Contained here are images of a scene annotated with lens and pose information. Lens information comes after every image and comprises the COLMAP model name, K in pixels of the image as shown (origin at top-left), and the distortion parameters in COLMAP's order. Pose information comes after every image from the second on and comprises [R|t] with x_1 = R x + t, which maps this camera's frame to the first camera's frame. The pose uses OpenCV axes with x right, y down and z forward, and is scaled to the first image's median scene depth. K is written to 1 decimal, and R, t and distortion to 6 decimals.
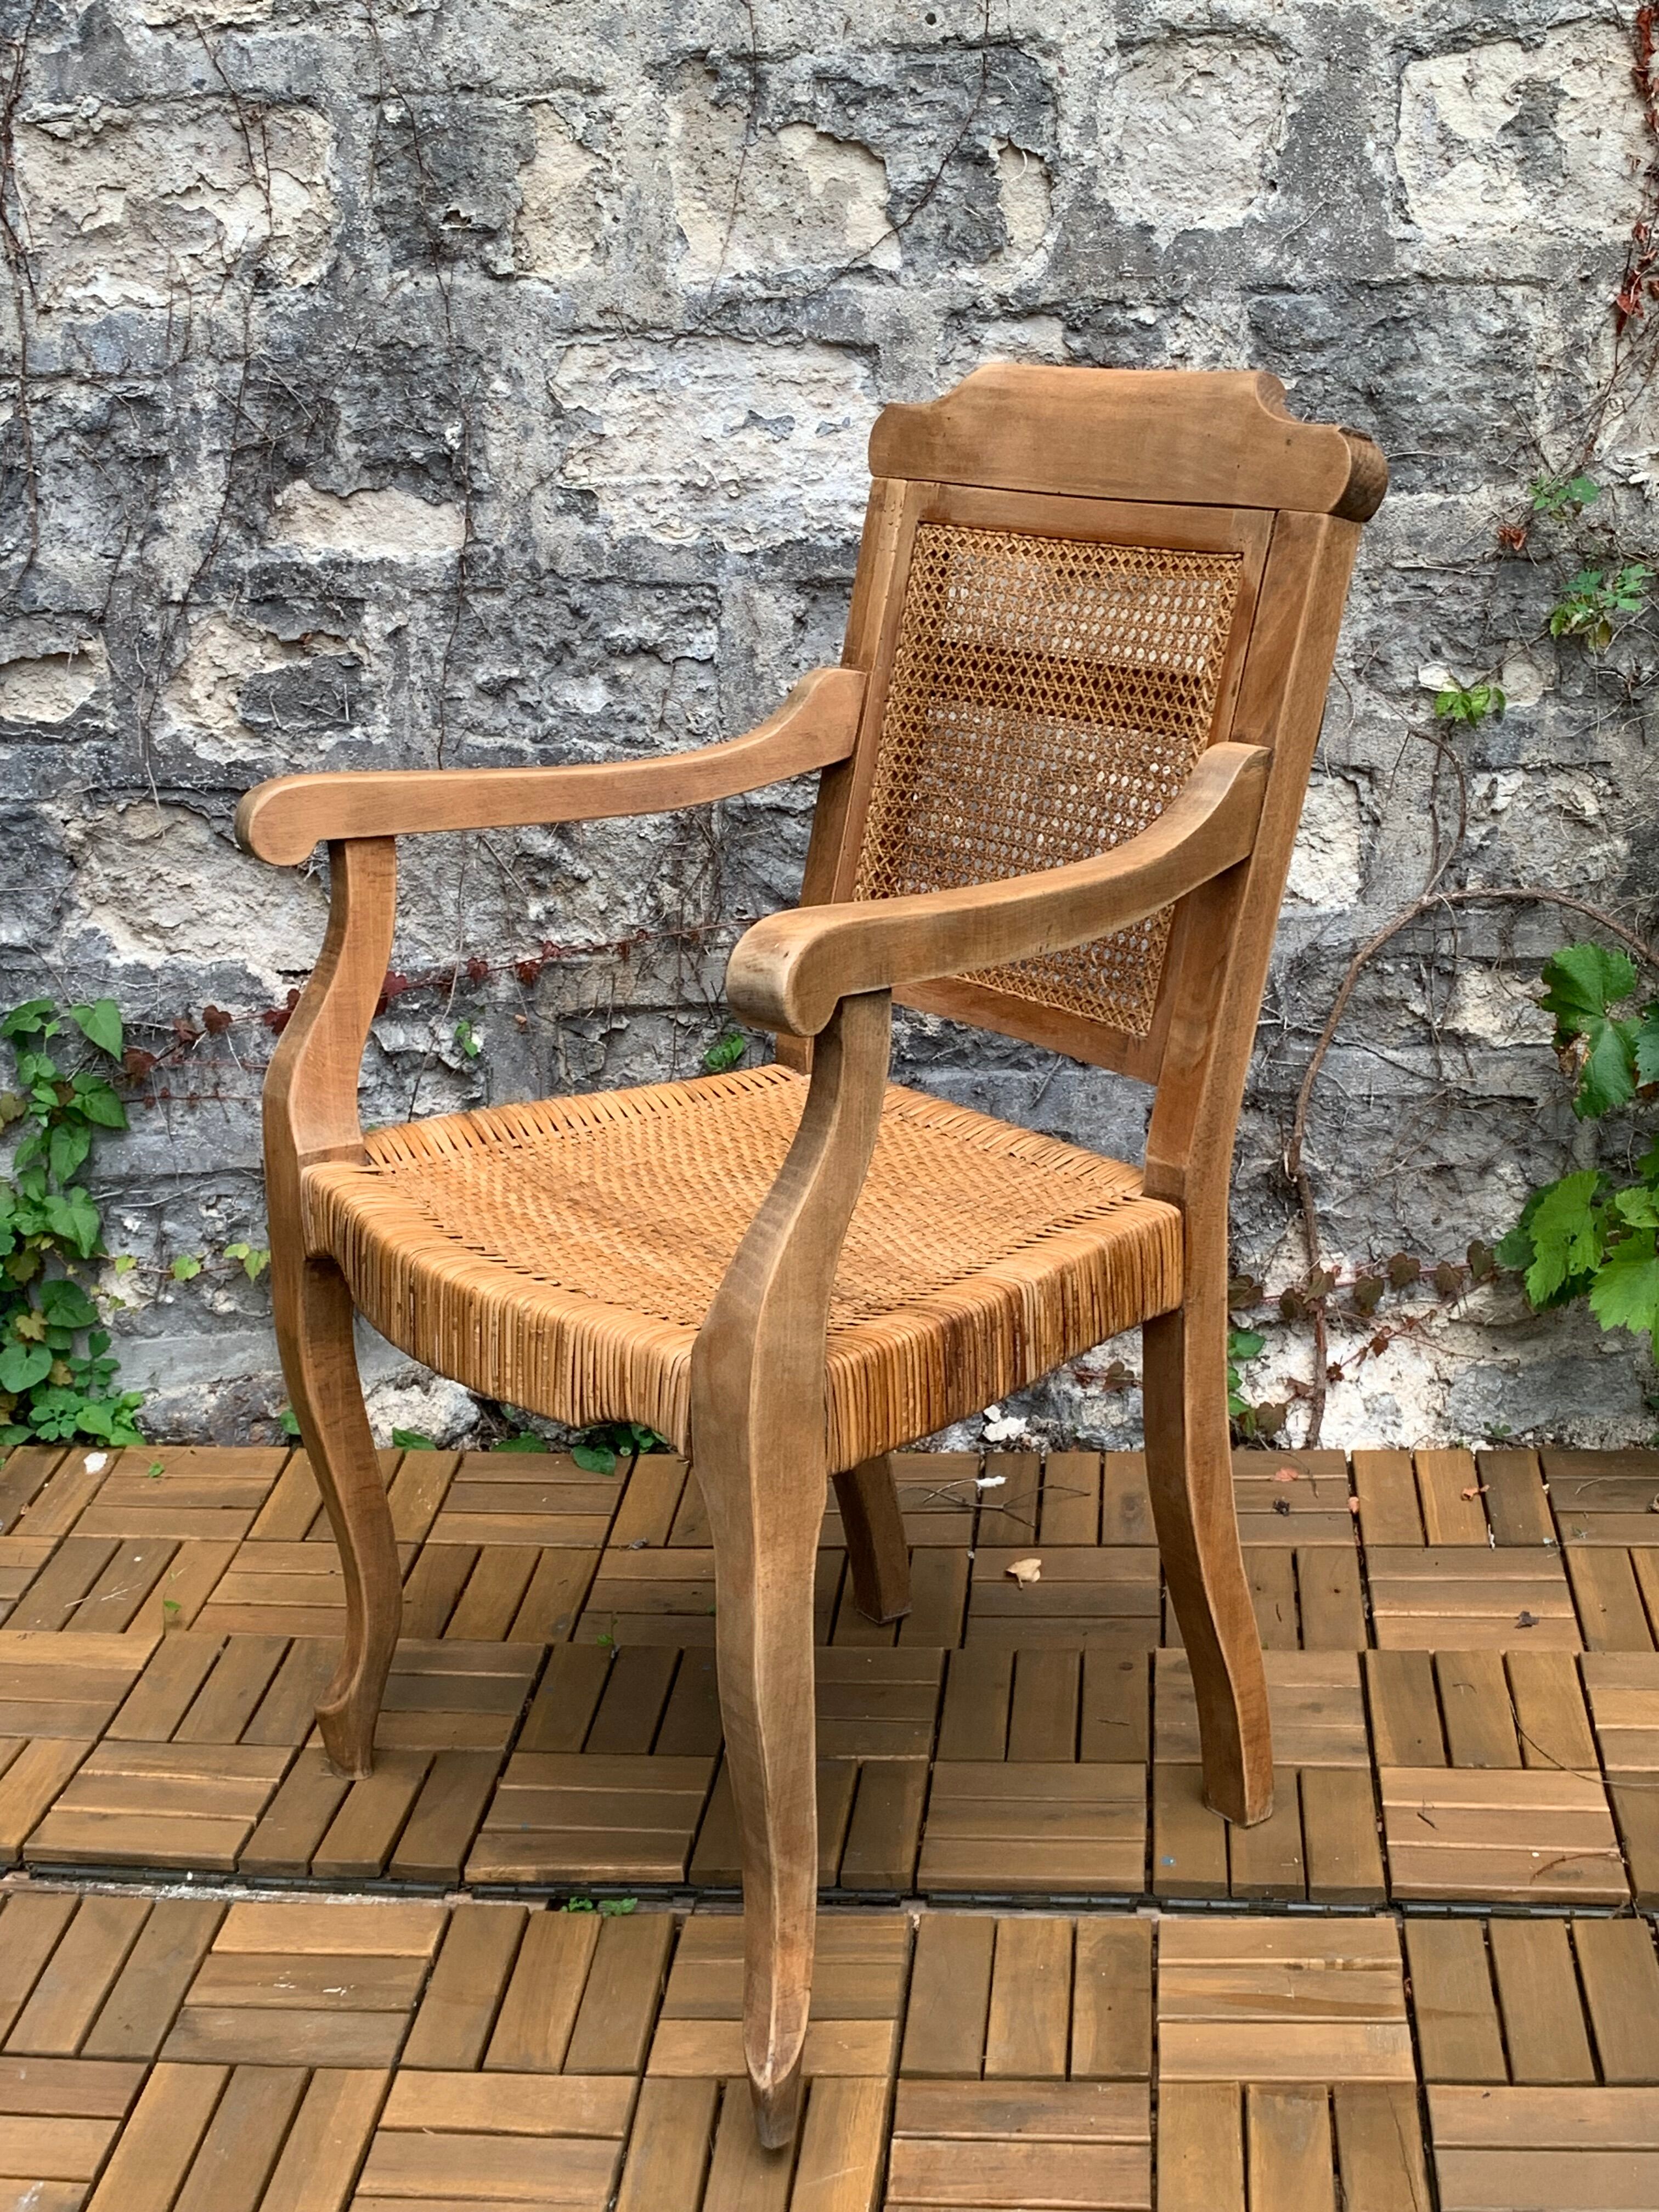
lens RADIAL K [[2880.4, 0, 797.6], [0, 2880.4, 1114.5], [0, 0, 1]] dist [0.193432, -0.739295]
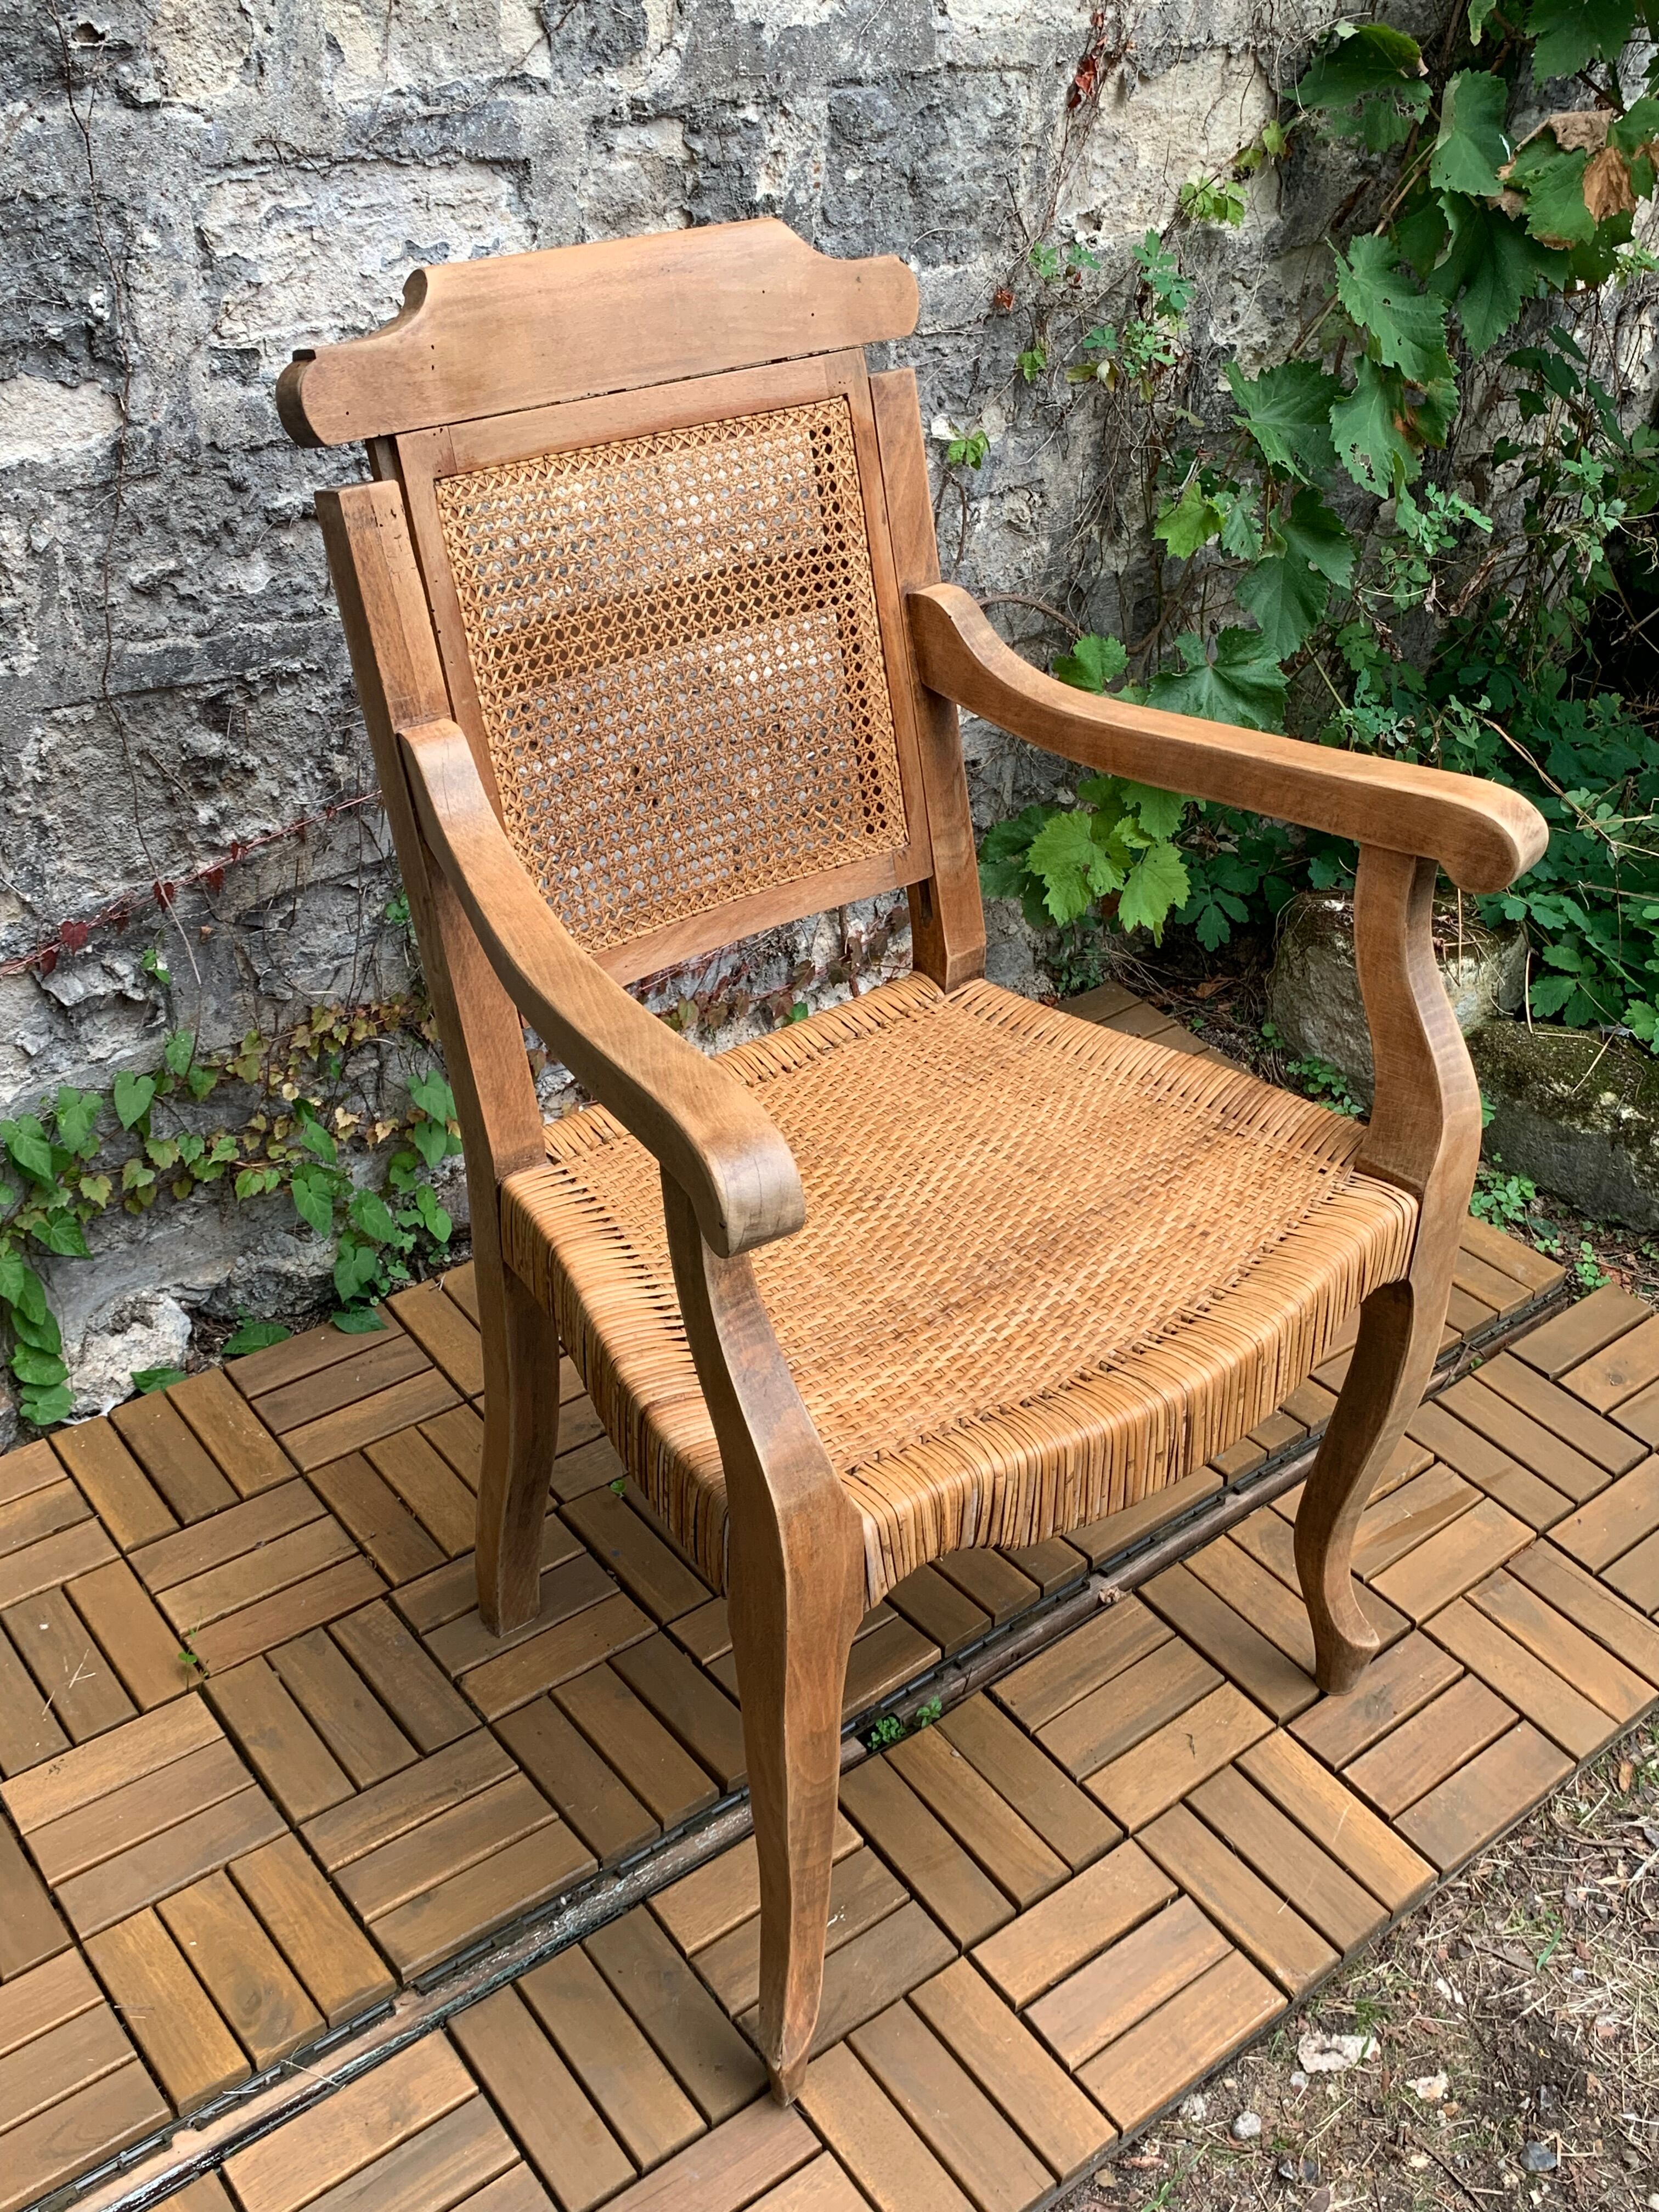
lens RADIAL K [[2191.2, 0, 824.7], [0, 2191.2, 1103.8], [0, 0, 1]] dist [0.056751, -0.163887]
pose [[0.701431, -0.341590, 0.625548, -0.448194], [0.173571, 0.933114, 0.314915, -0.181458], [-0.691280, -0.112314, 0.713805, 0.375057]]
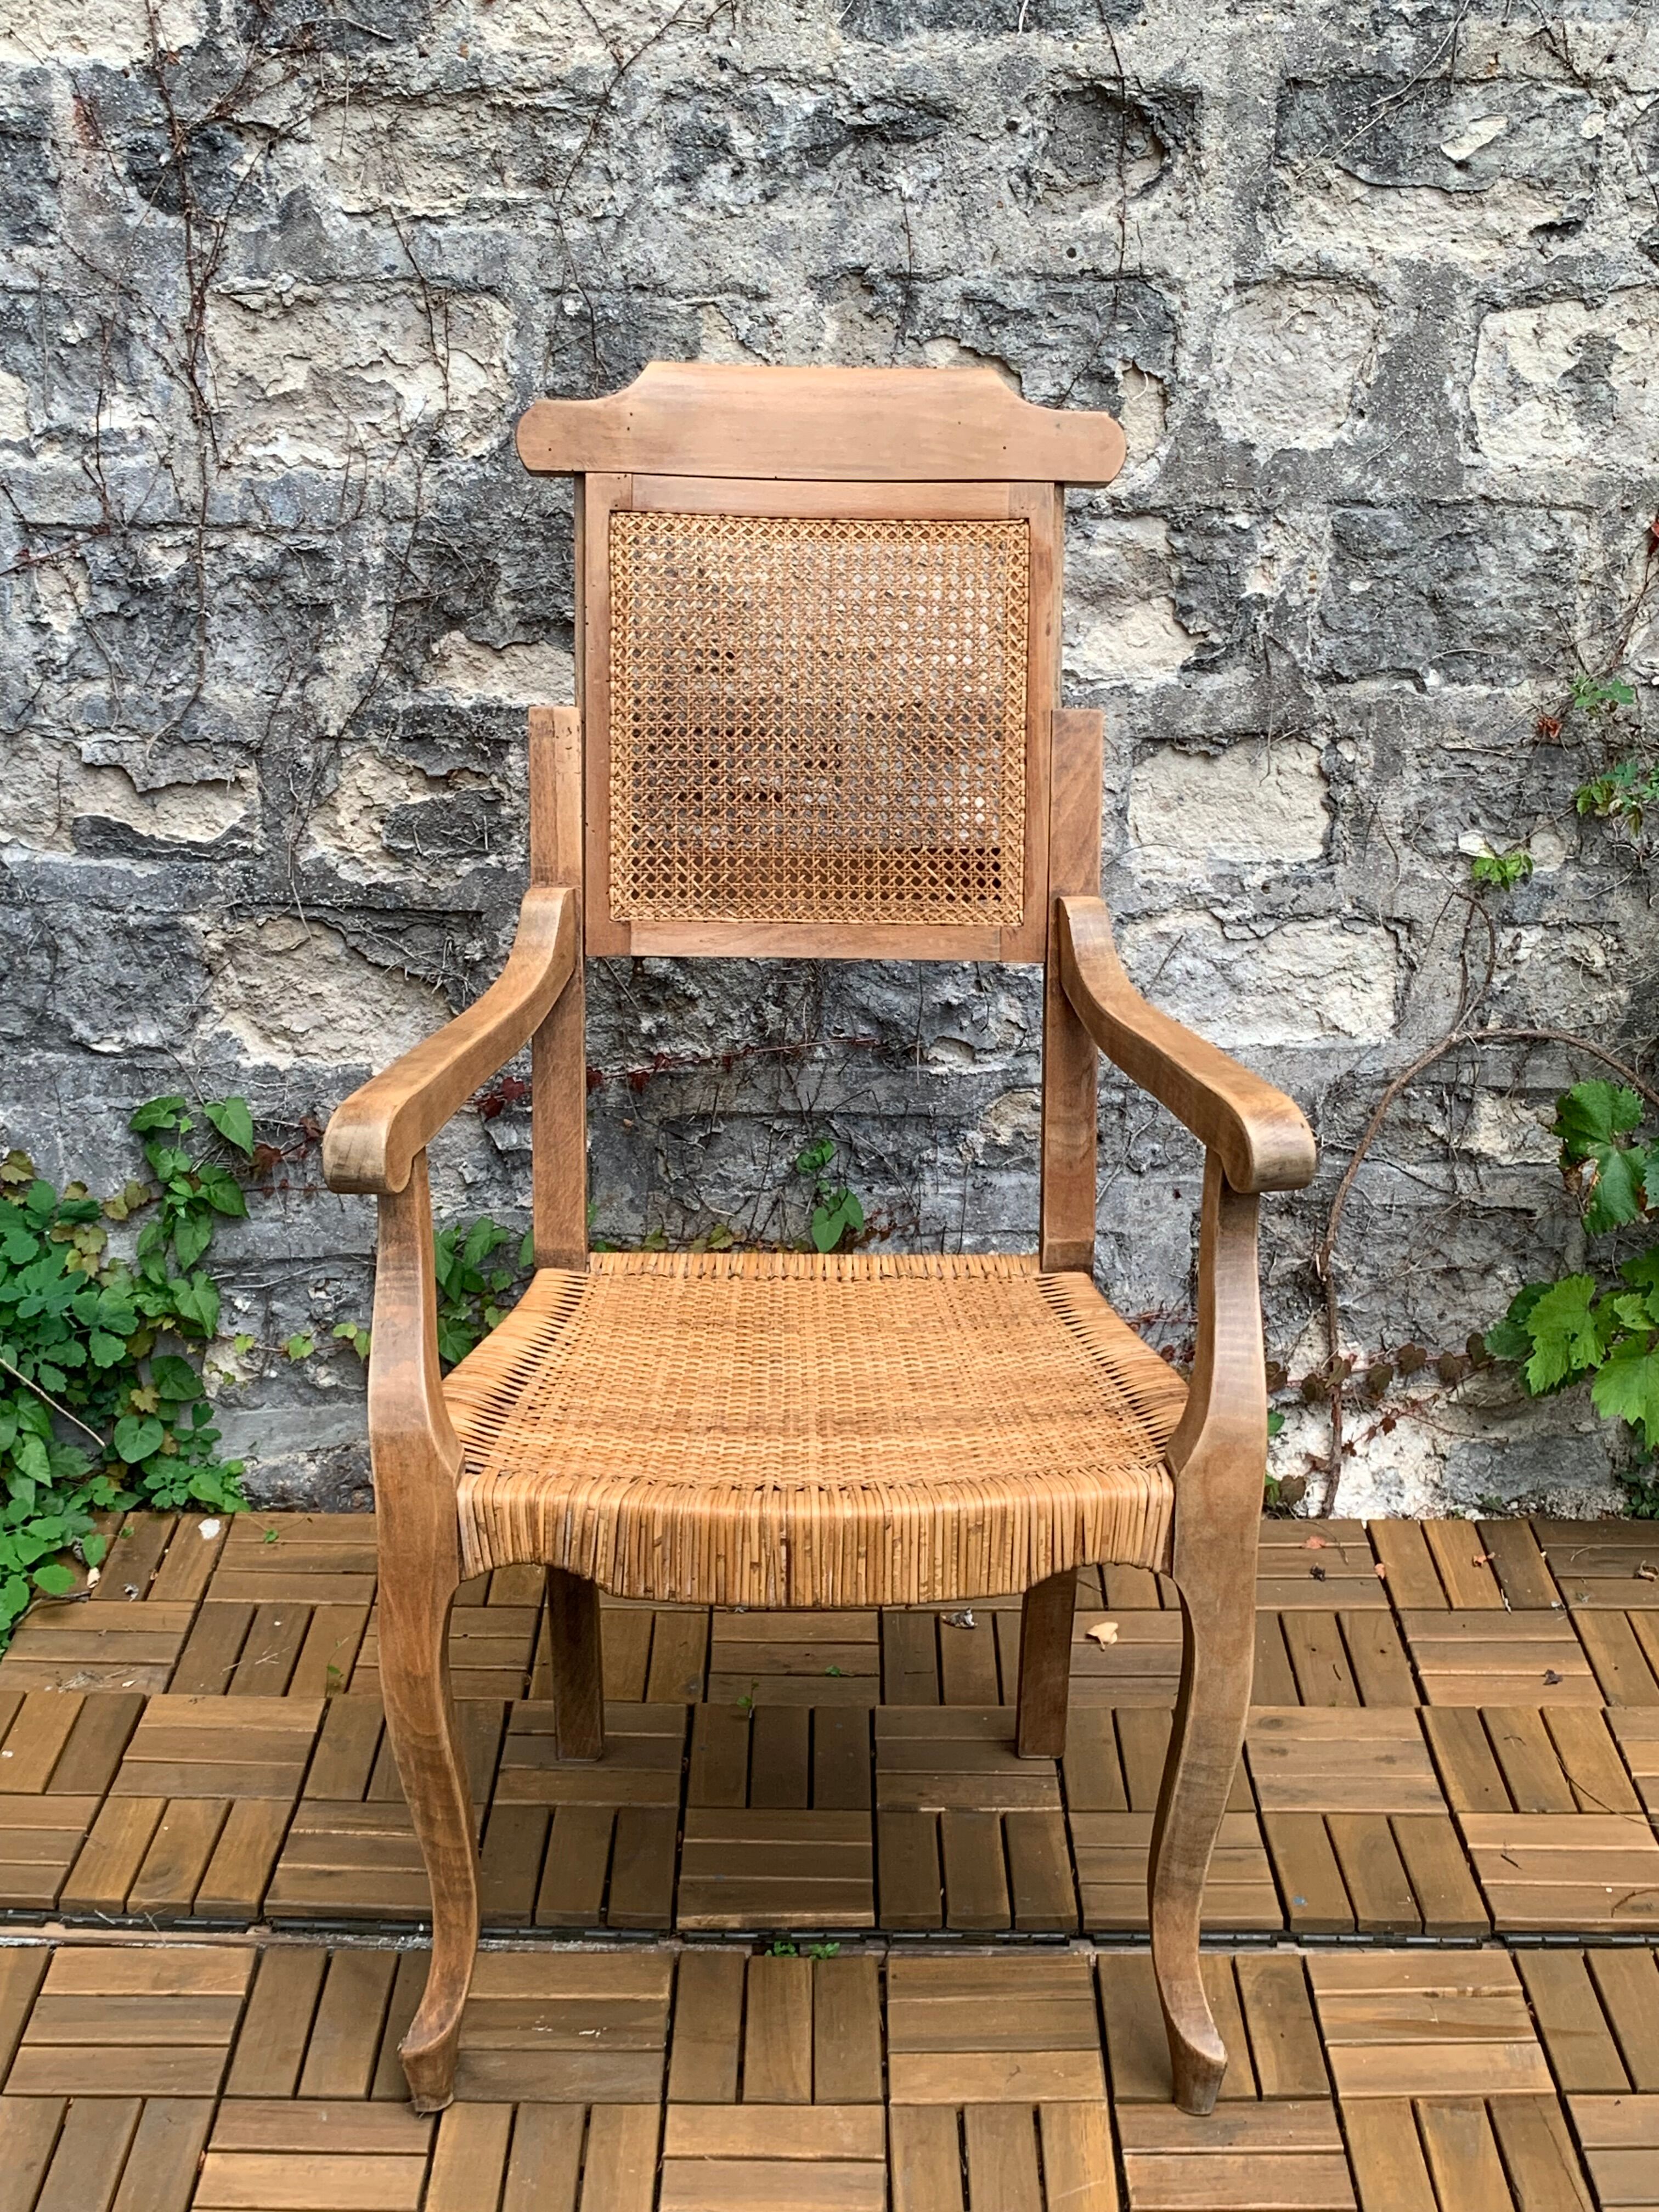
lens RADIAL K [[2880.4, 0, 797.6], [0, 2880.4, 1114.5], [0, 0, 1]] dist [0.193432, -0.739295]
pose [[0.992180, 0.014652, 0.123955, -0.179233], [-0.016020, 0.999821, 0.010047, -0.051582], [-0.123786, -0.011954, 0.992237, -0.091863]]
